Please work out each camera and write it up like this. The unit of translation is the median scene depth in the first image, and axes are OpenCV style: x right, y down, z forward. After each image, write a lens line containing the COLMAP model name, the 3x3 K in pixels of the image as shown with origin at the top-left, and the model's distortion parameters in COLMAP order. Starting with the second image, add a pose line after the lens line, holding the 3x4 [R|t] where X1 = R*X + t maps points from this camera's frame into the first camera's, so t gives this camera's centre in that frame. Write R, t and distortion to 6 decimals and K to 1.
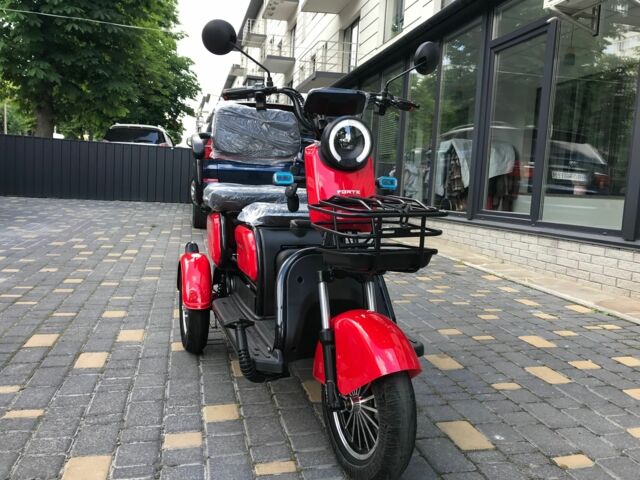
lens RADIAL K [[529.9, 0, 317.2], [0, 529.9, 240.8], [0, 0, 1]] dist [0.003356, 0.019531]
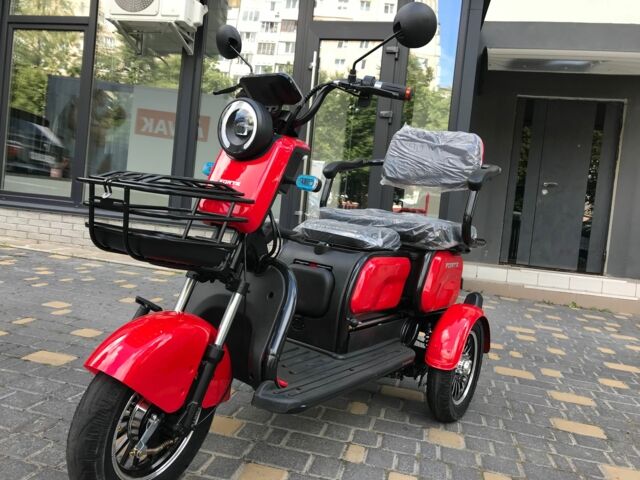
lens RADIAL K [[533.5, 0, 323.7], [0, 533.5, 241.0], [0, 0, 1]] dist [0.030204, -0.023279]
pose [[0.439047, -0.052492, 0.896930, -0.368535], [0.014171, 0.998572, 0.051504, -0.009007], [-0.898353, -0.009902, 0.439164, 0.055075]]
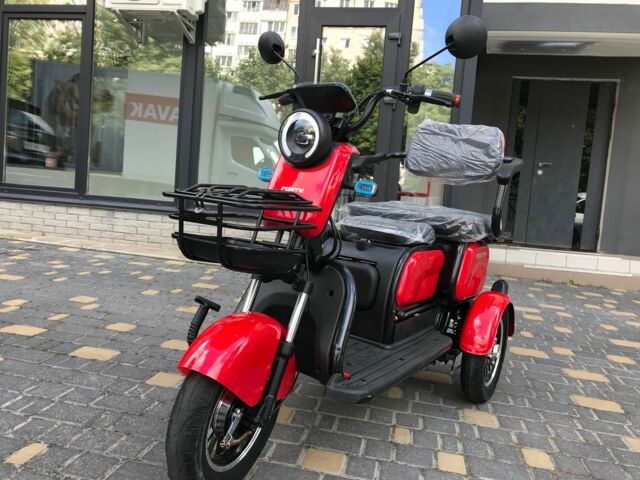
lens RADIAL K [[533.5, 0, 323.6], [0, 533.5, 241.3], [0, 0, 1]] dist [0.030204, -0.023279]
pose [[0.412020, -0.097983, 0.905891, -0.402815], [0.035707, 0.995174, 0.091400, -0.024120], [-0.910475, -0.005312, 0.413530, 0.085164]]
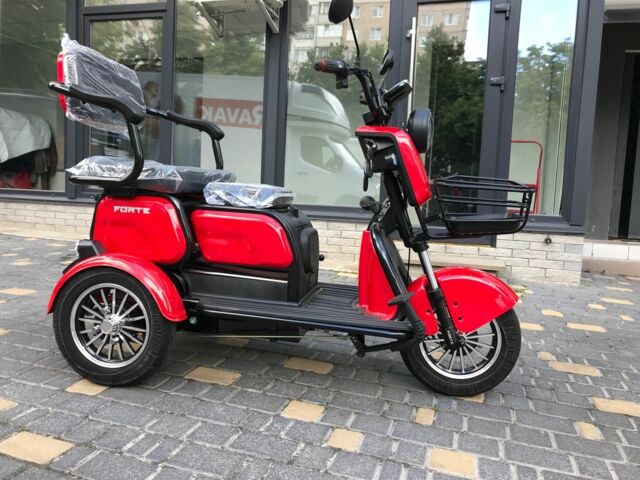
lens RADIAL K [[529.9, 0, 320.8], [0, 529.9, 243.8], [0, 0, 1]] dist [0.003356, 0.019531]
pose [[0.507173, -0.110423, 0.854741, -0.356098], [0.066737, 0.993812, 0.088790, -0.018571], [-0.859256, 0.012010, 0.511404, 0.189303]]
